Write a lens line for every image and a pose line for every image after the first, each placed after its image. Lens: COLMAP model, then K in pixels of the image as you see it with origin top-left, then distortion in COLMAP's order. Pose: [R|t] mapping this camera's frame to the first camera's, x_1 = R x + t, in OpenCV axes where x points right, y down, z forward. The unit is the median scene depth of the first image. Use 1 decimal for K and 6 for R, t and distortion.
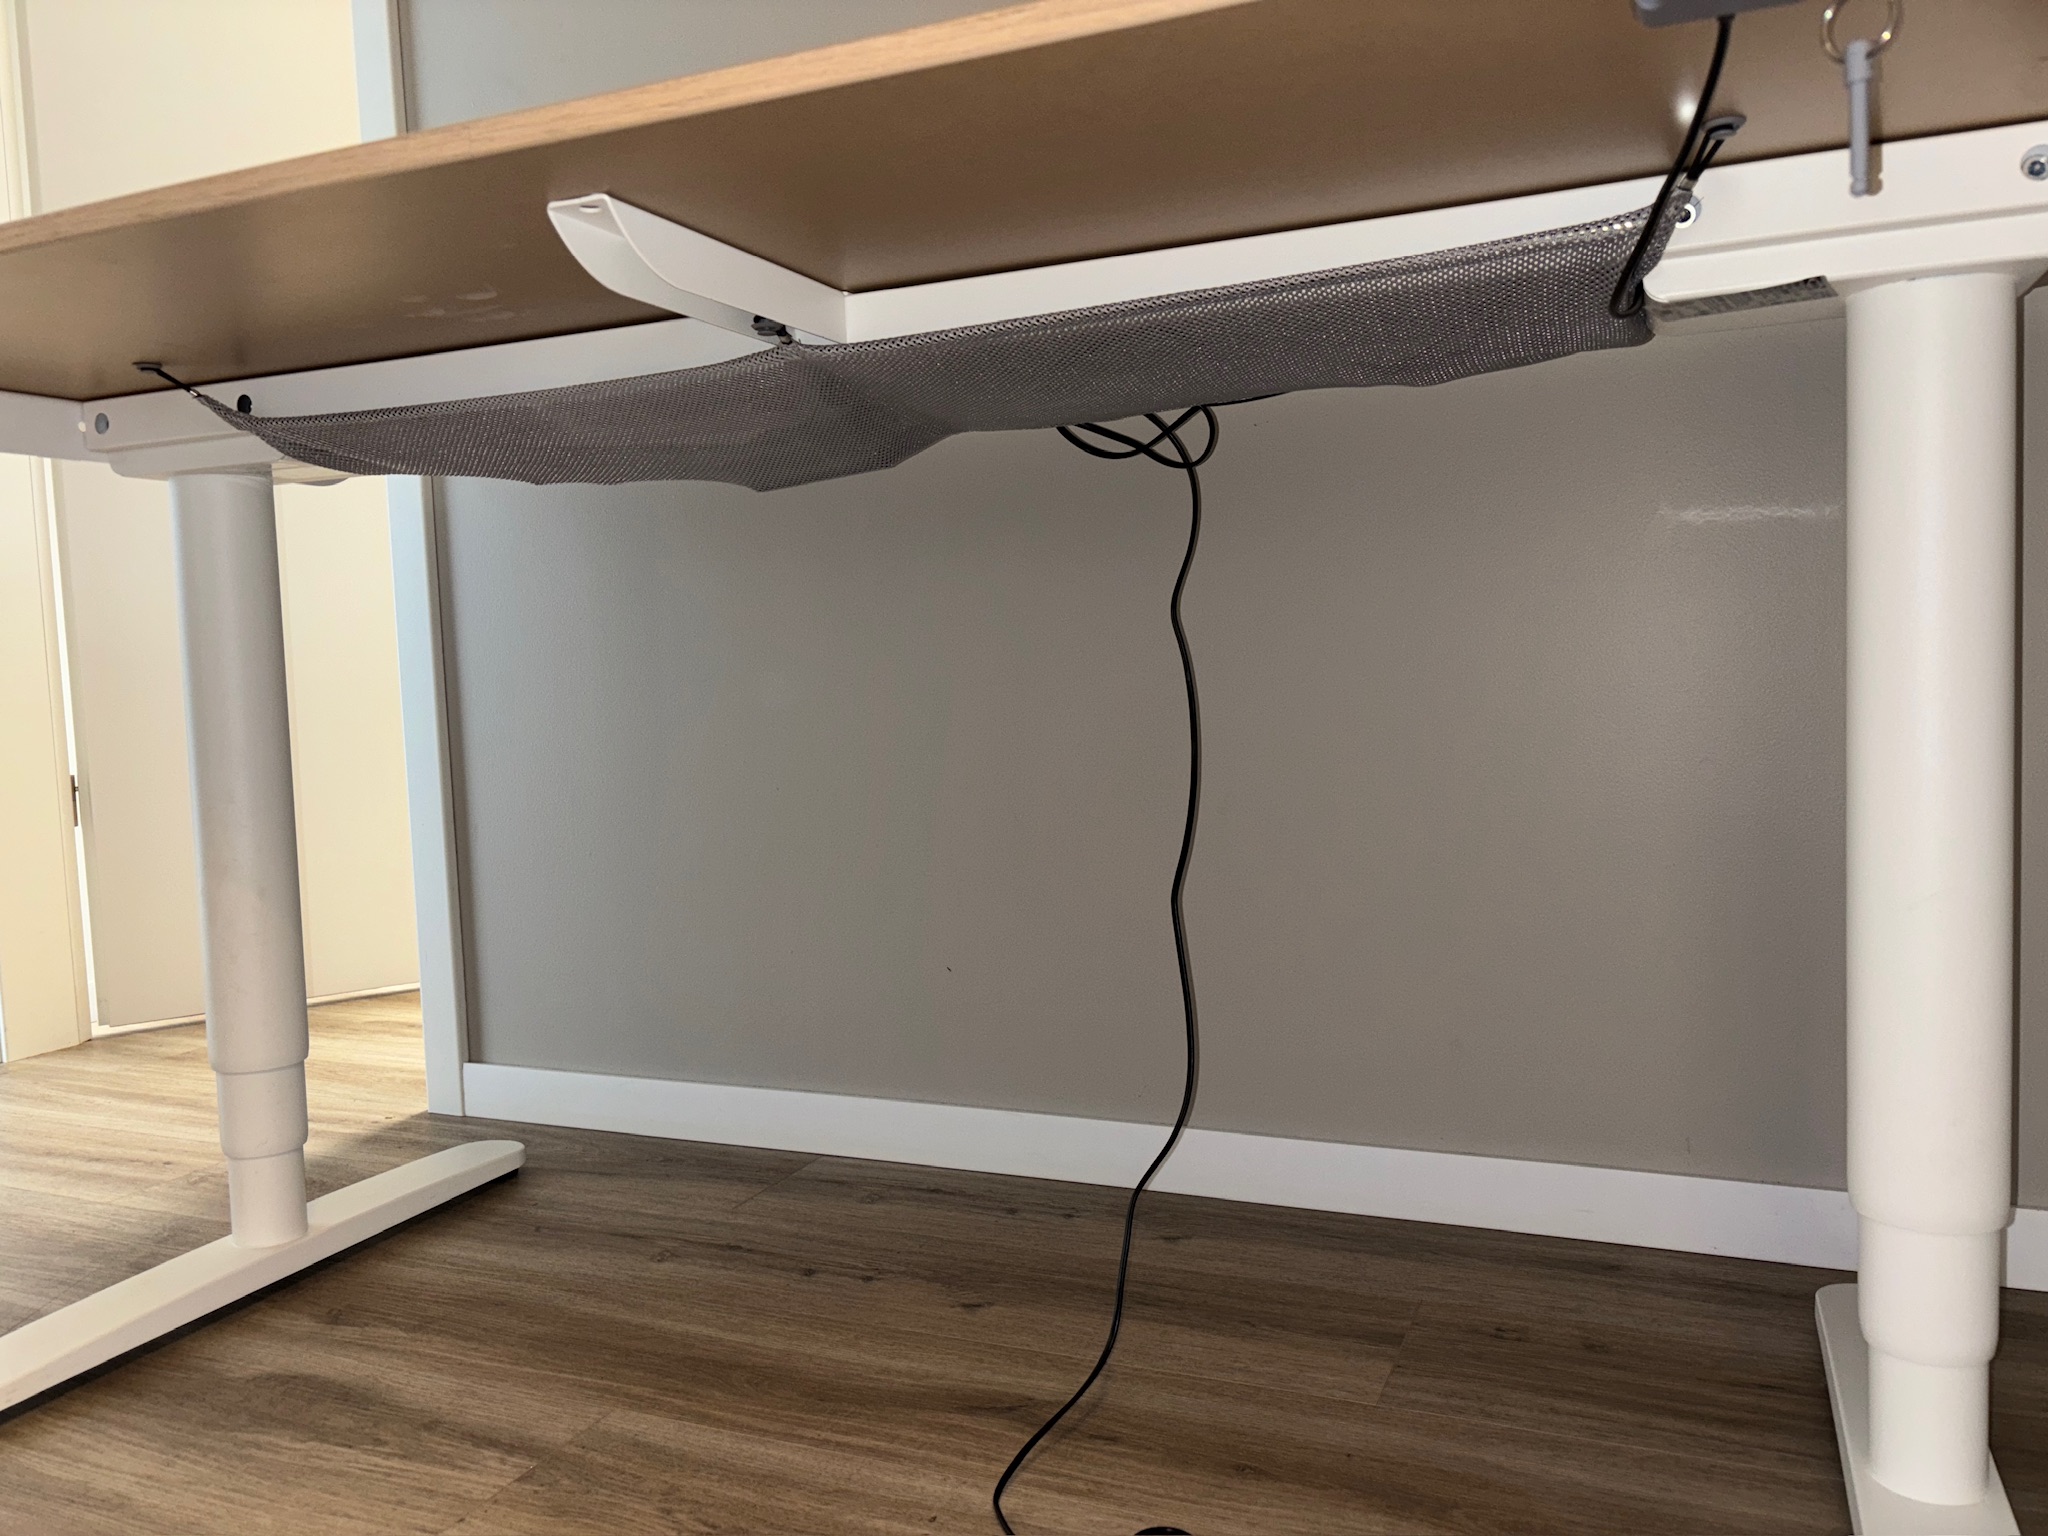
lens RADIAL K [[1577.7, 0, 998.8], [0, 1577.7, 711.3], [0, 0, 1]] dist [0.020241, -0.032345]
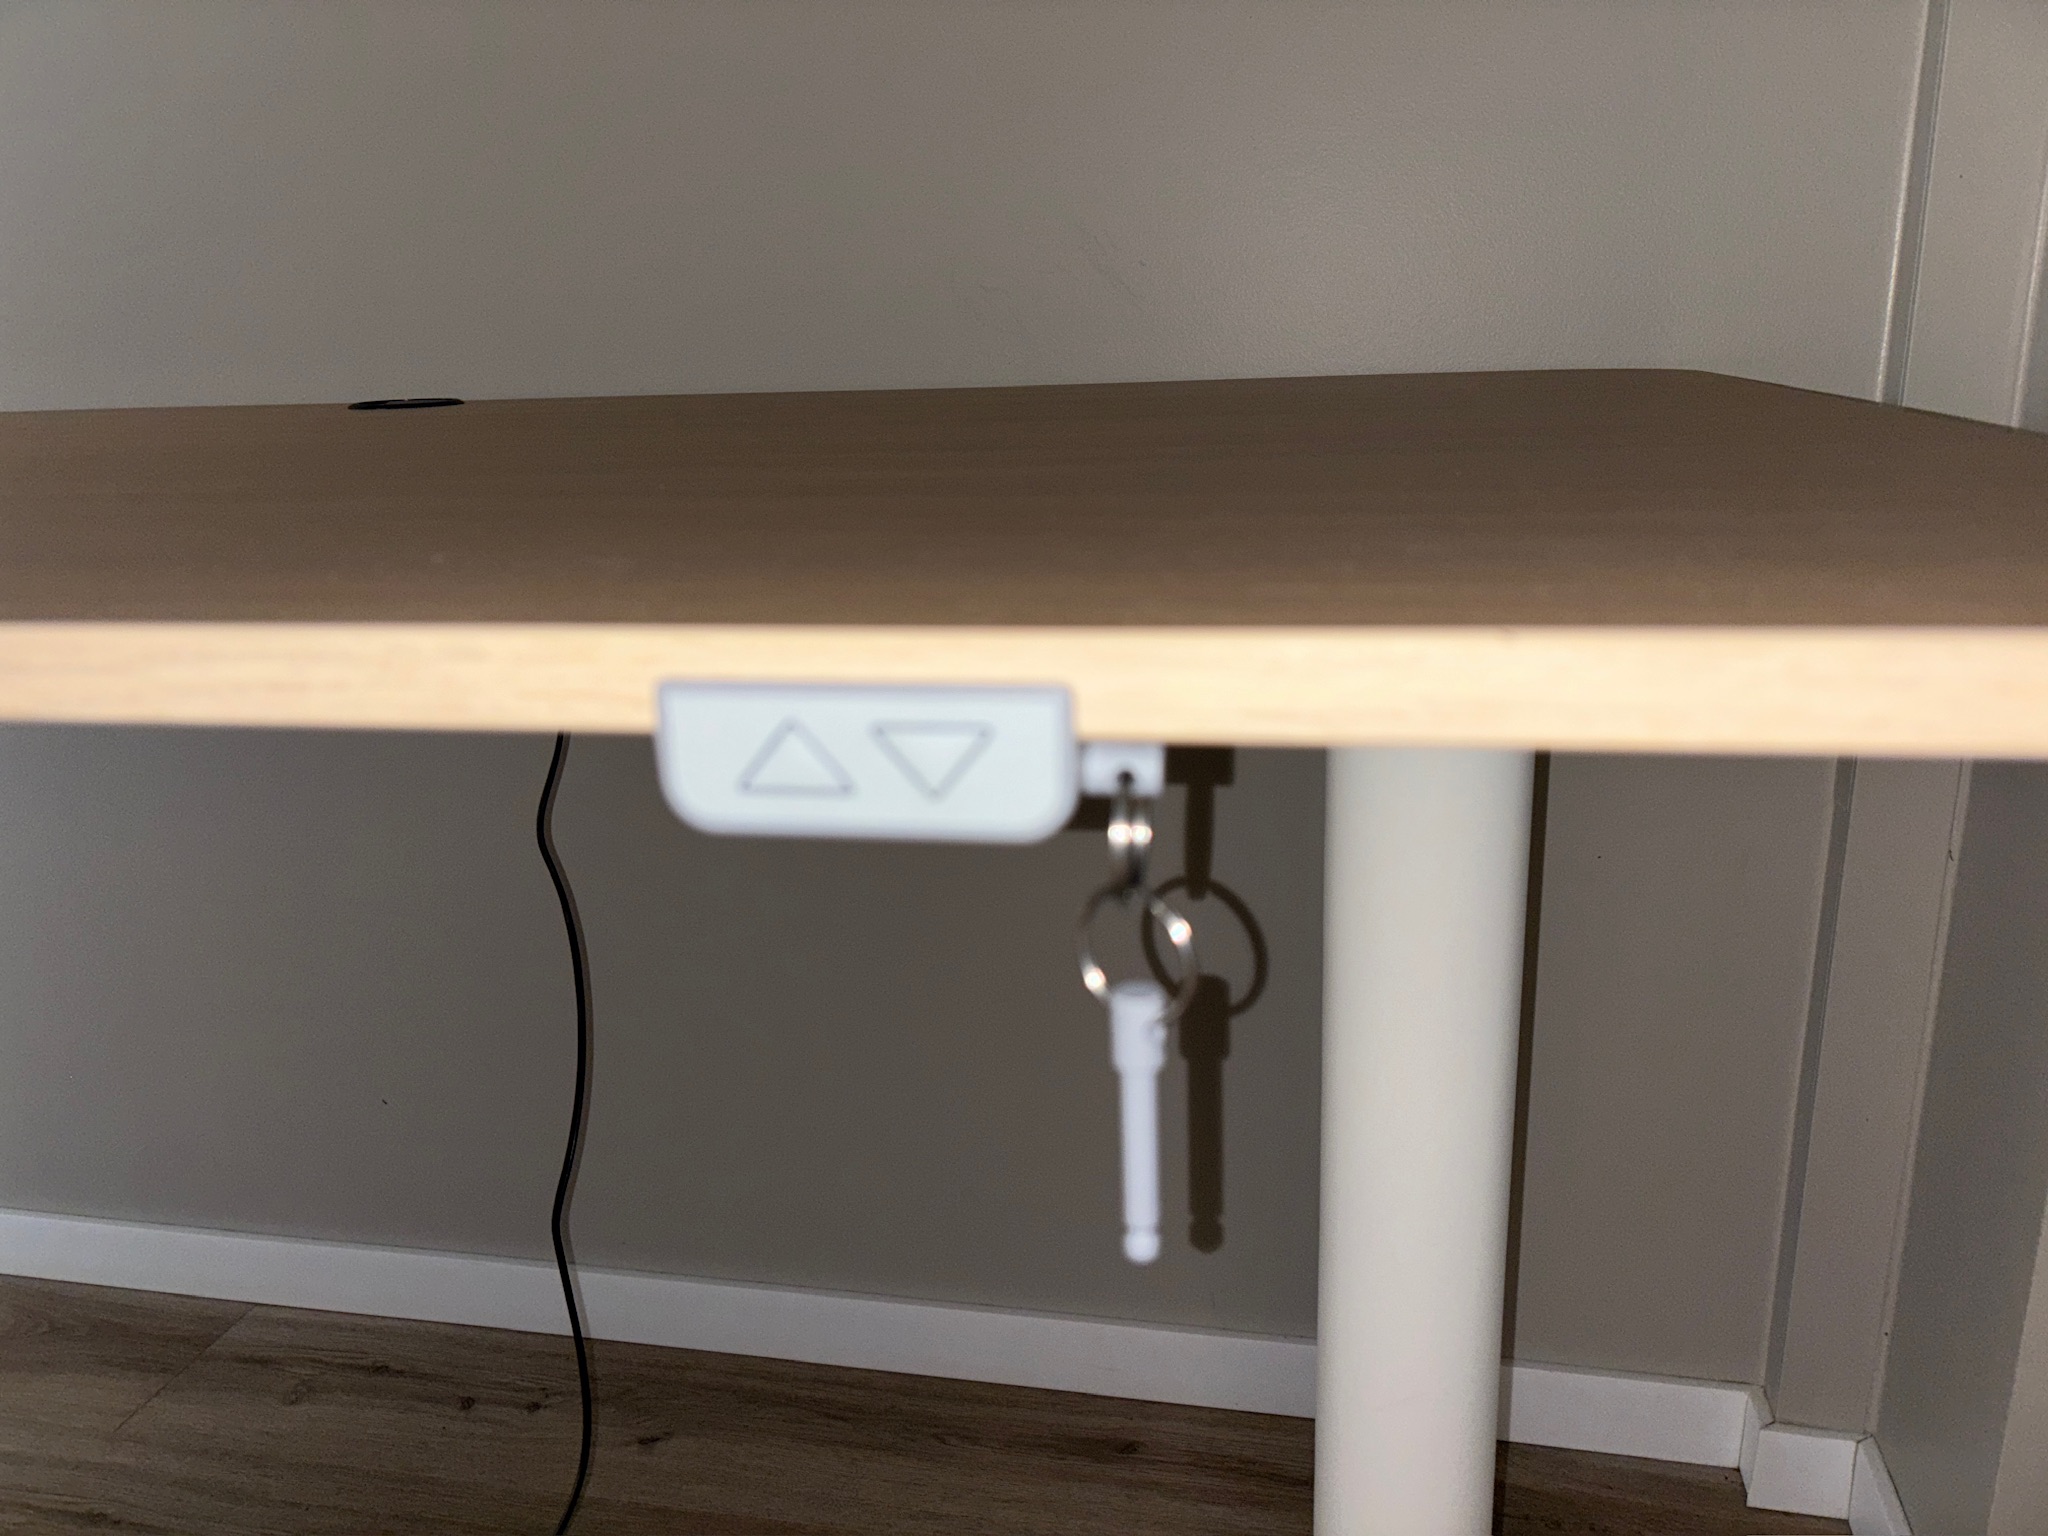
lens RADIAL K [[1577.7, 0, 1026.5], [0, 1577.7, 732.0], [0, 0, 1]] dist [0.020241, -0.032345]
pose [[0.977061, -0.051316, 0.206685, 0.175128], [0.005682, 0.976470, 0.215578, -0.259842], [-0.212885, -0.209459, 0.954362, 0.247682]]
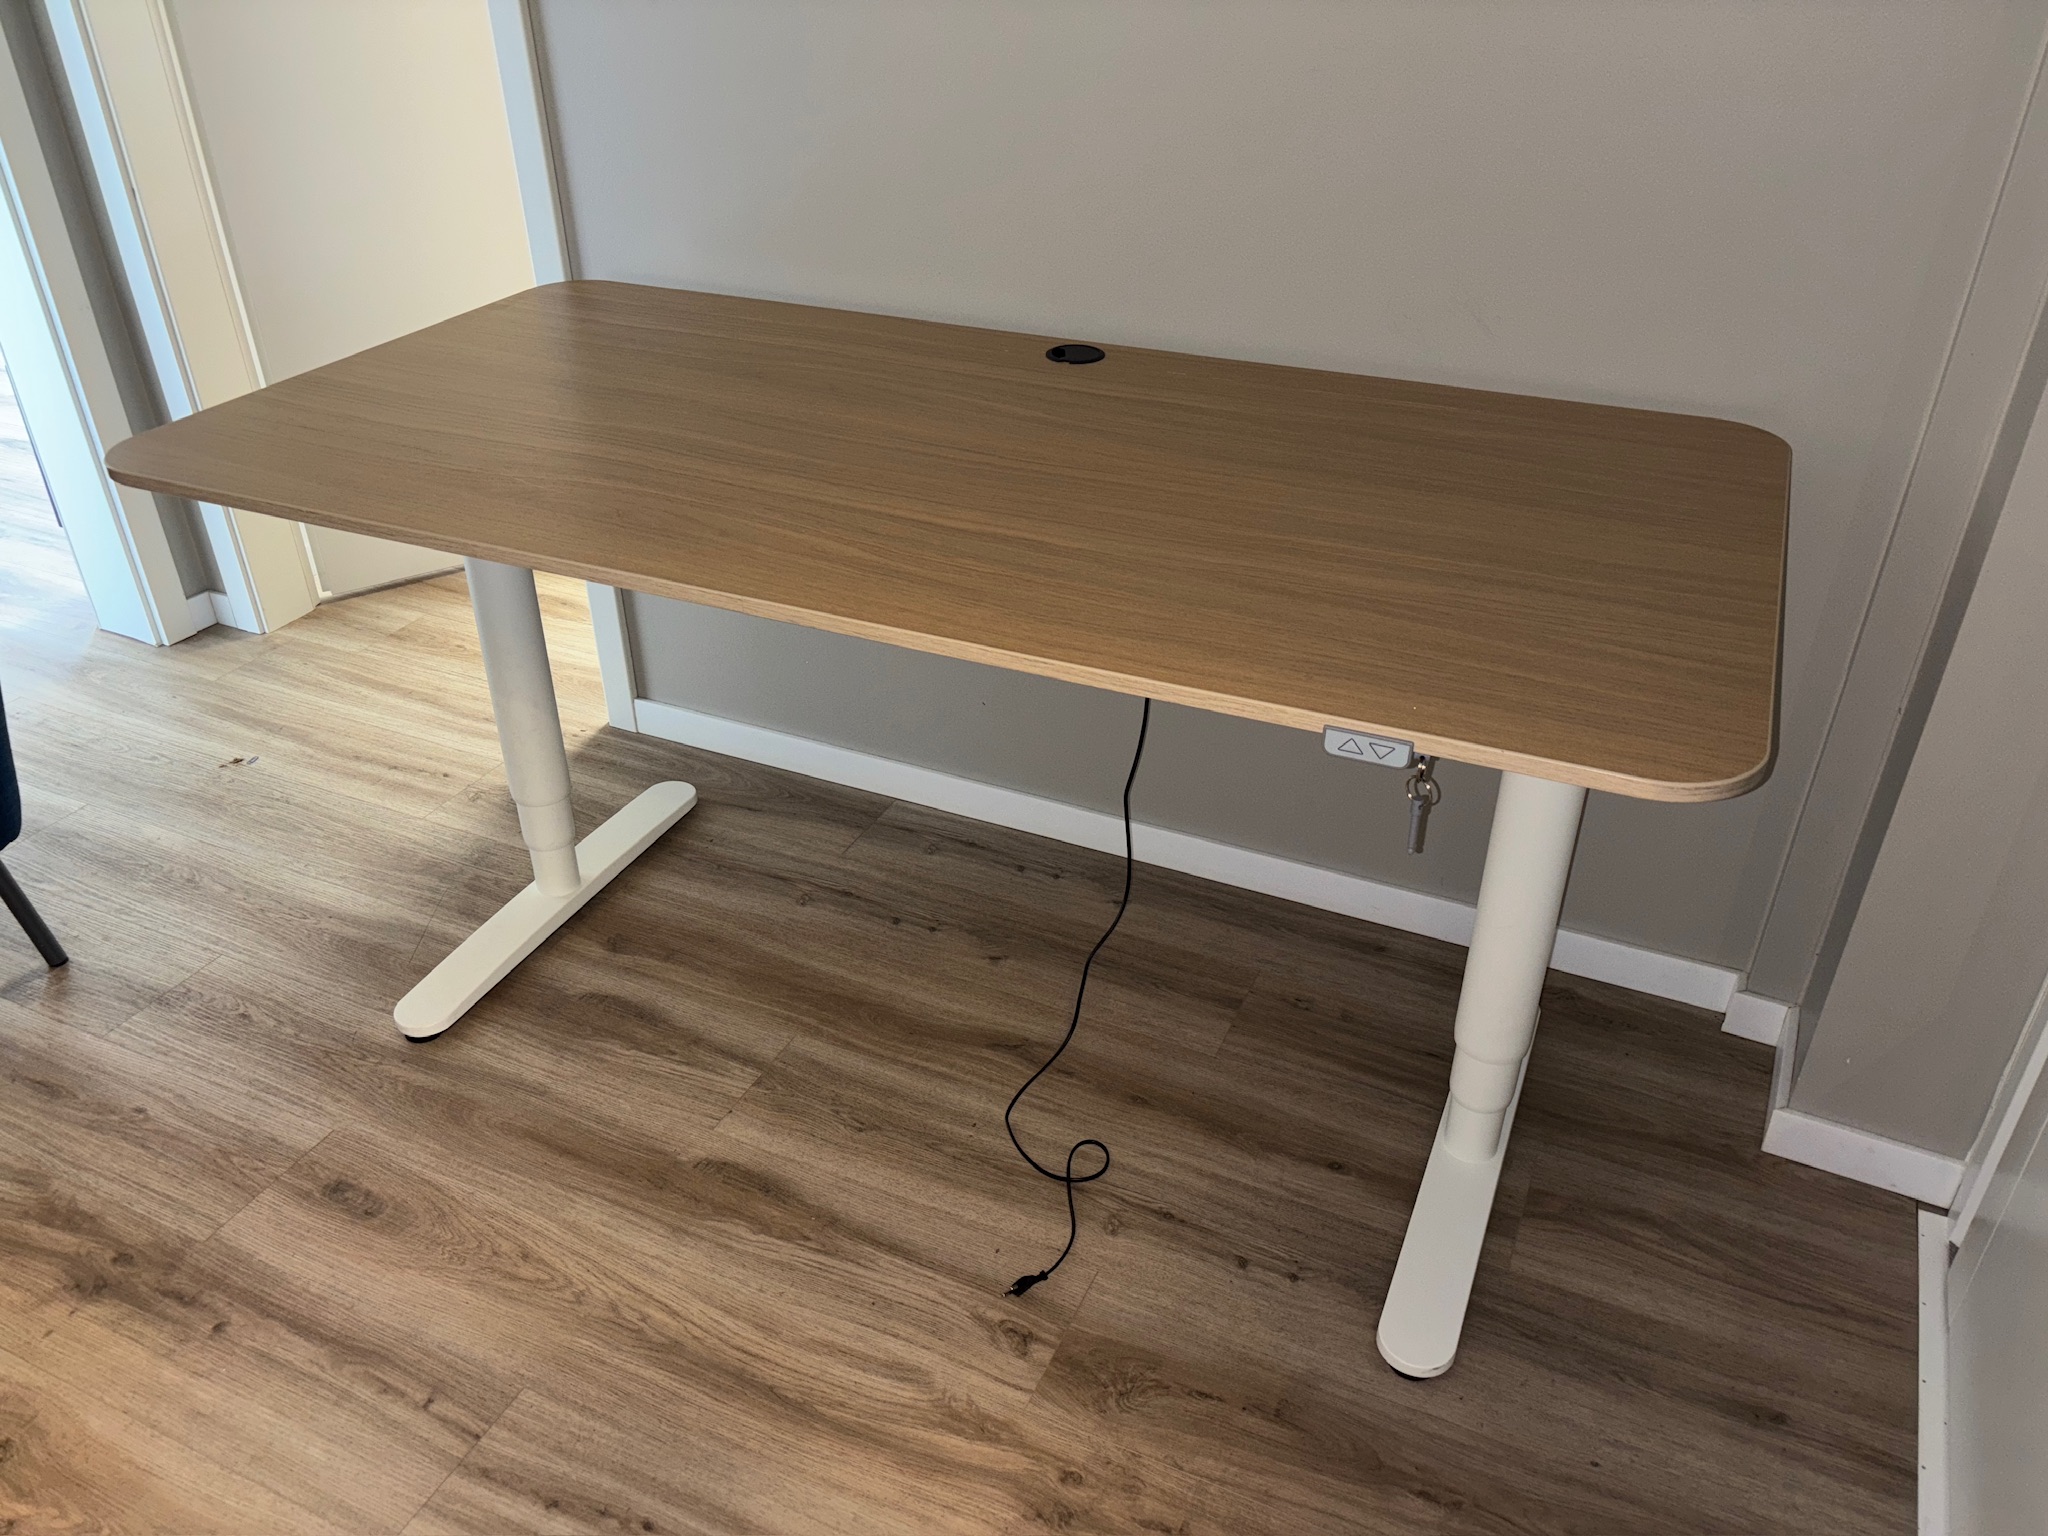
lens RADIAL K [[1577.7, 0, 1022.1], [0, 1577.7, 760.1], [0, 0, 1]] dist [0.020241, -0.032345]
pose [[0.999269, 0.035559, 0.014053, -0.020351], [-0.037891, 0.871733, 0.488513, -0.656463], [0.005121, -0.488688, 0.872443, -0.378990]]
